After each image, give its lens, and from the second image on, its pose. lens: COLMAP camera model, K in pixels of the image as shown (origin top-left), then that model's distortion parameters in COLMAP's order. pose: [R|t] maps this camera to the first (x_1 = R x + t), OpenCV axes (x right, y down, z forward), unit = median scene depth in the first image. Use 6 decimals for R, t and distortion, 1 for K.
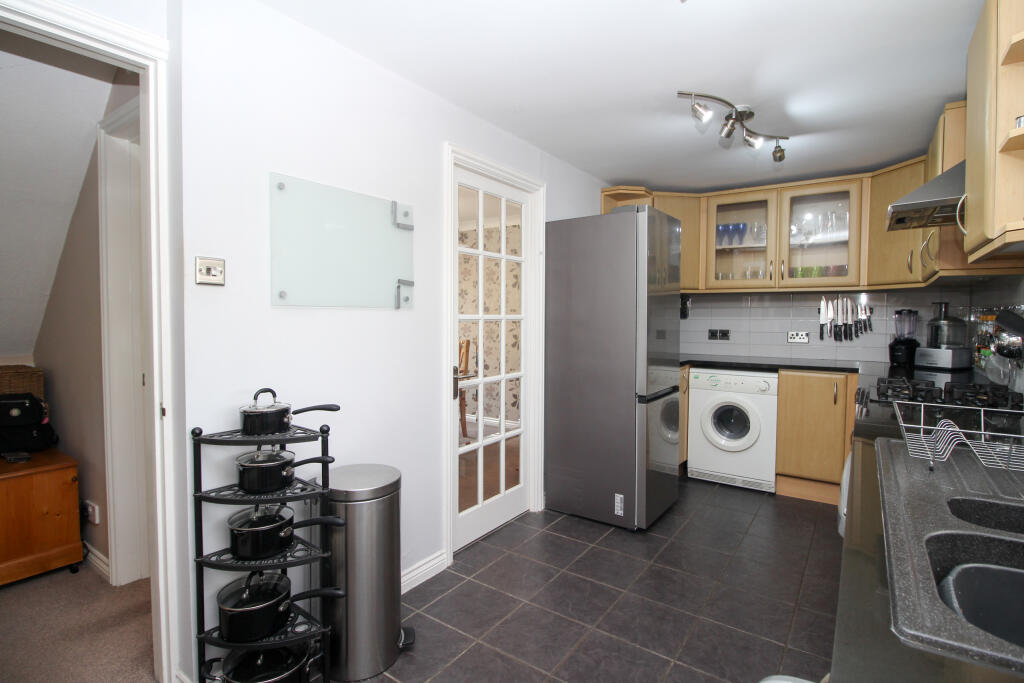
lens RADIAL K [[488.2, 0, 511.4], [0, 488.2, 341.9], [0, 0, 1]] dist [-0.023759, -0.000722]
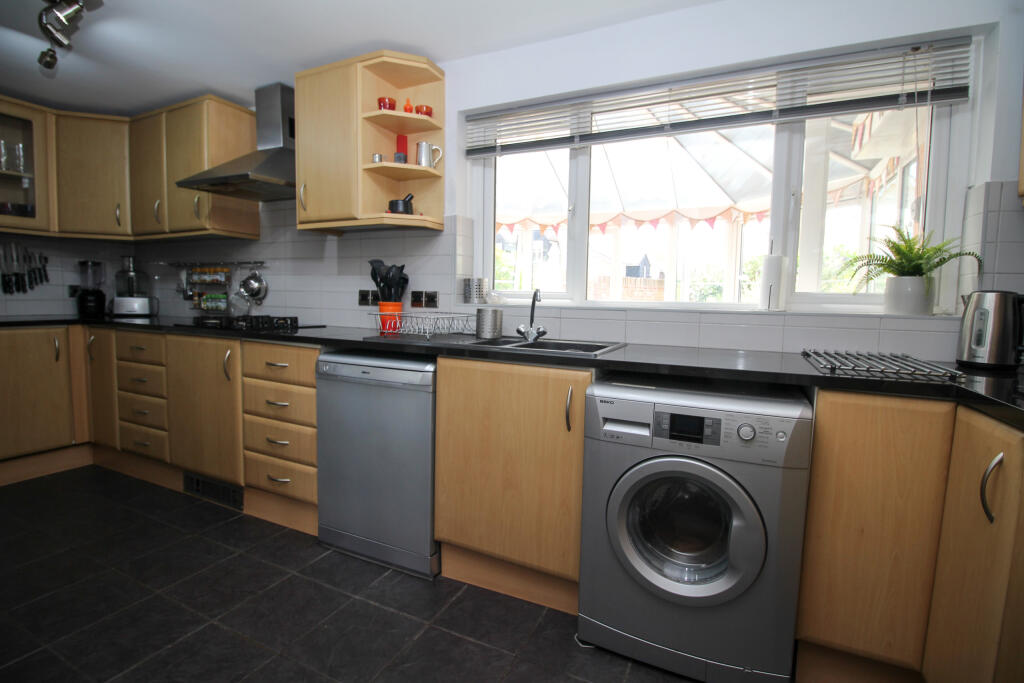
lens RADIAL K [[488.2, 0, 510.1], [0, 488.2, 337.8], [0, 0, 1]] dist [-0.023759, -0.000722]
pose [[-0.175265, -0.078445, 0.981391, -0.329642], [0.027178, 0.996055, 0.084471, 0.032181], [-0.984146, 0.041477, -0.172442, 0.305644]]
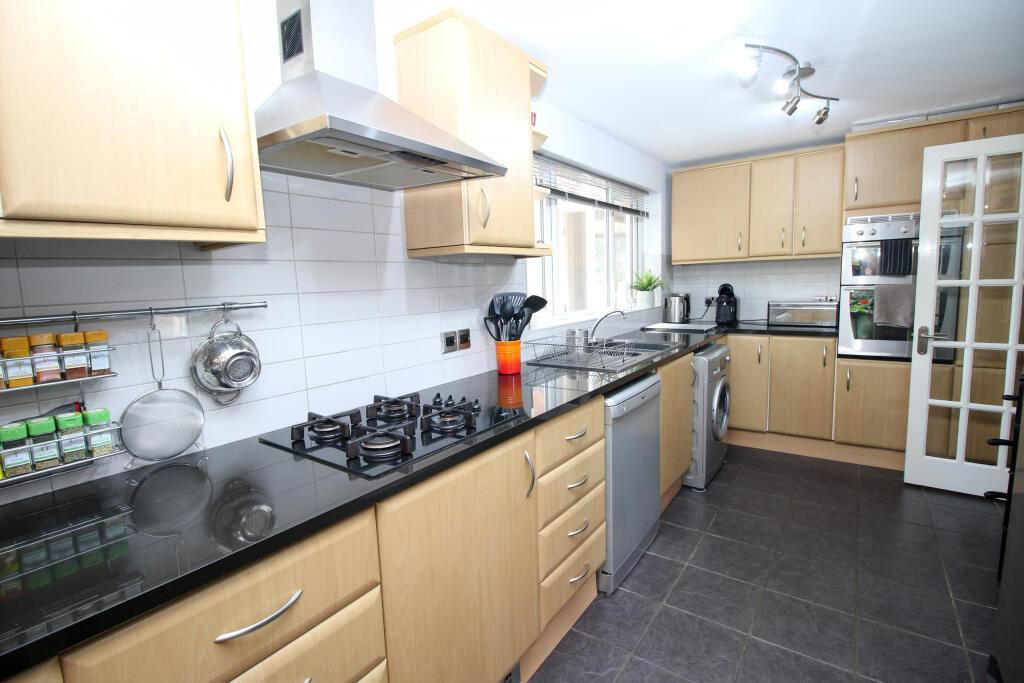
lens RADIAL K [[488.2, 0, 512.5], [0, 488.2, 340.1], [0, 0, 1]] dist [-0.023759, -0.000722]
pose [[-0.999611, 0.027879, 0.000723, 0.415627], [0.027579, 0.984353, 0.174039, -0.075851], [0.004140, 0.173991, -0.984739, 0.987376]]
